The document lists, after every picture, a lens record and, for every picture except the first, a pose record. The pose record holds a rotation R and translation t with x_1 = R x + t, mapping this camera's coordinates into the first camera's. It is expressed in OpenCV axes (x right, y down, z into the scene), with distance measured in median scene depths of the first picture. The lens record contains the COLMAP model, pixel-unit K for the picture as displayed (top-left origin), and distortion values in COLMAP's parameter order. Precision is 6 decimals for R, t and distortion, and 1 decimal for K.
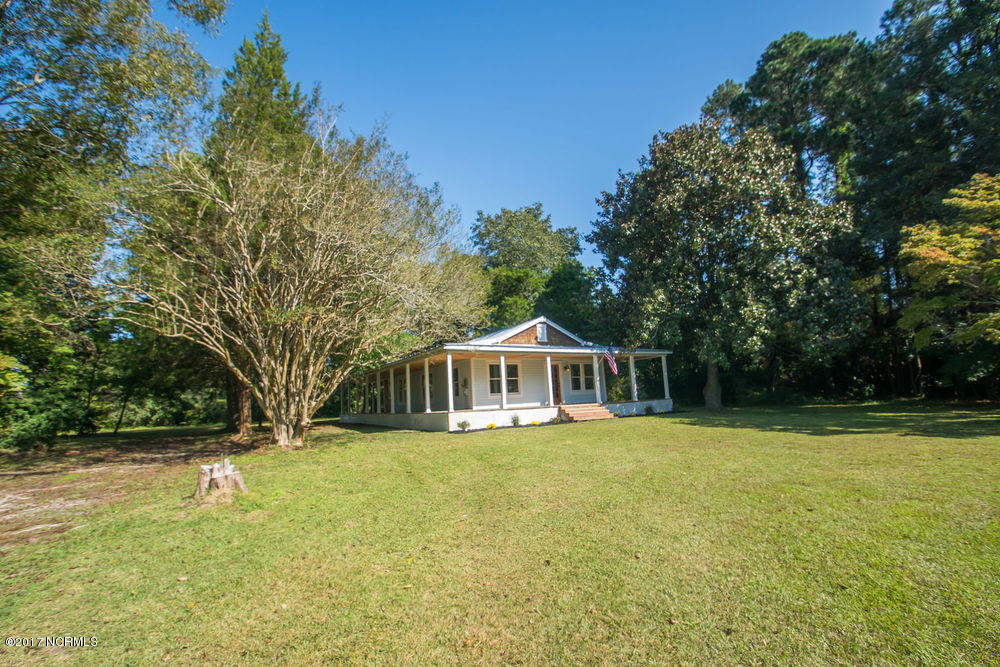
lens RADIAL K [[438.6, 0, 497.1], [0, 438.6, 346.1], [0, 0, 1]] dist [0.000921, -0.011149]
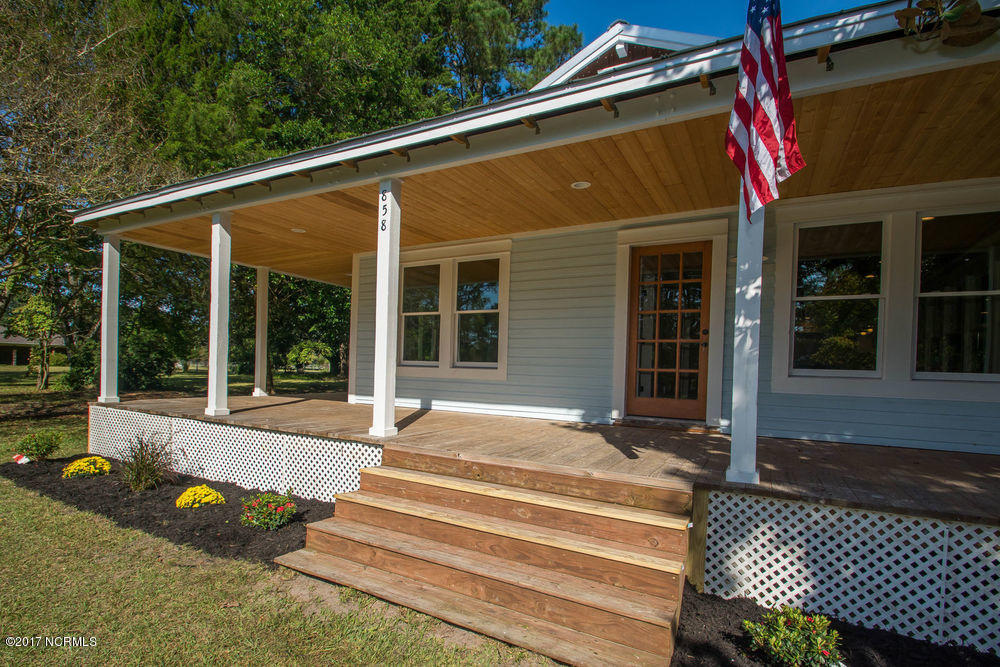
lens RADIAL K [[498.0, 0, 483.6], [0, 498.0, 375.6], [0, 0, 1]] dist [0.000501, 0.000217]
pose [[0.484390, 0.079937, -0.871193, 0.394463], [0.058616, 0.990614, 0.123486, 0.093615], [0.872887, -0.110881, 0.475157, 1.055213]]
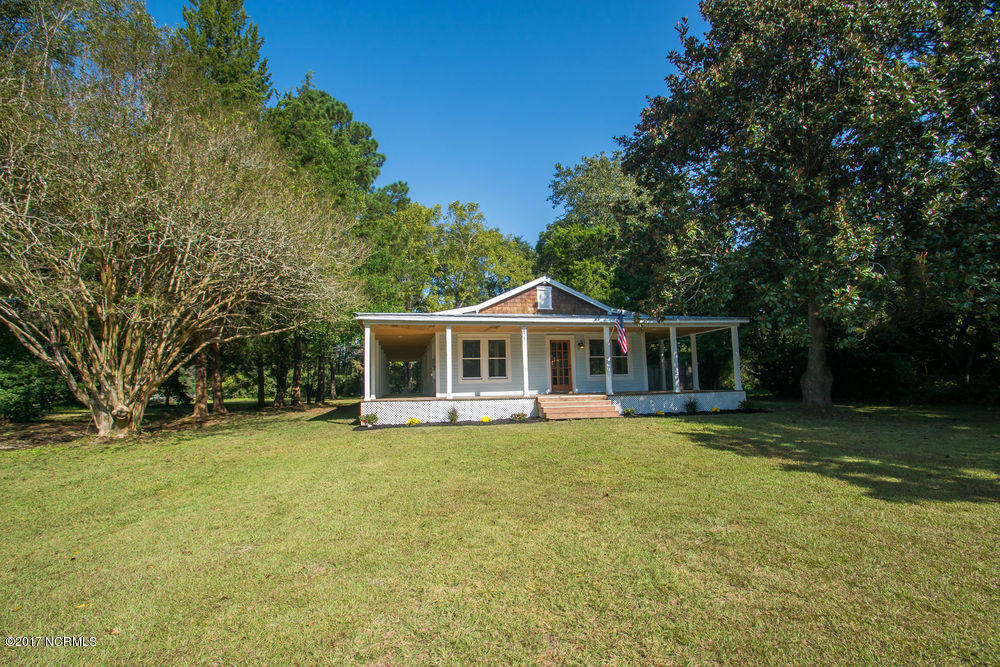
lens RADIAL K [[438.6, 0, 497.1], [0, 438.6, 346.1], [0, 0, 1]] dist [0.000921, -0.011149]
pose [[0.943740, -0.000668, -0.330687, 0.360358], [0.017093, 0.998760, 0.046764, 0.020626], [0.330246, -0.049785, 0.942581, 0.342626]]
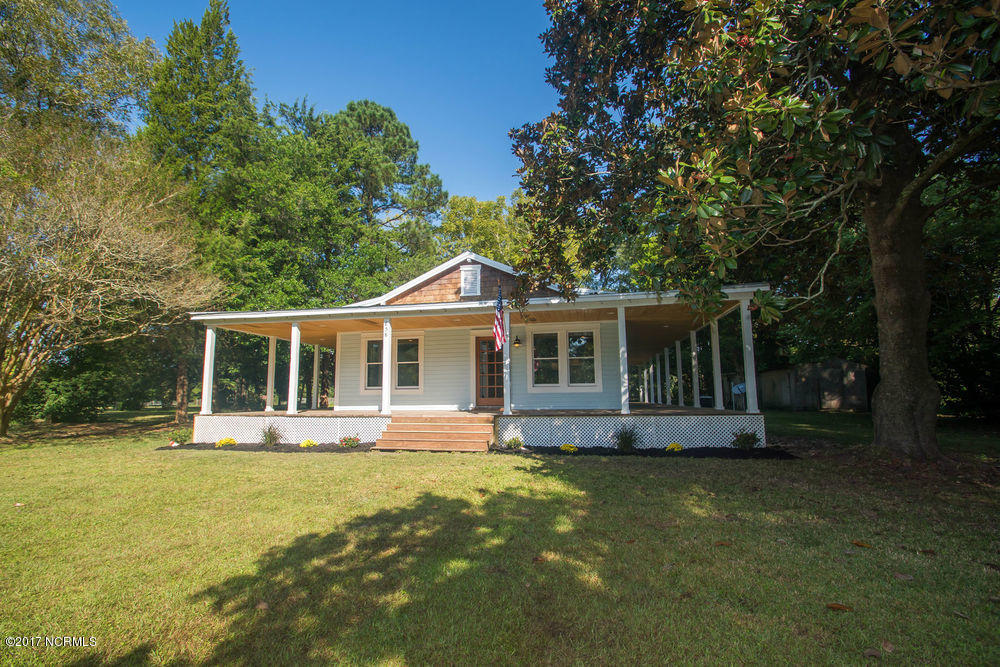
lens RADIAL K [[438.6, 0, 497.1], [0, 438.6, 346.1], [0, 0, 1]] dist [0.000921, -0.011149]
pose [[0.739921, -0.032864, -0.671890, 0.658910], [0.058333, 0.998178, 0.015416, 0.061175], [0.670160, -0.050600, 0.740490, 0.794411]]
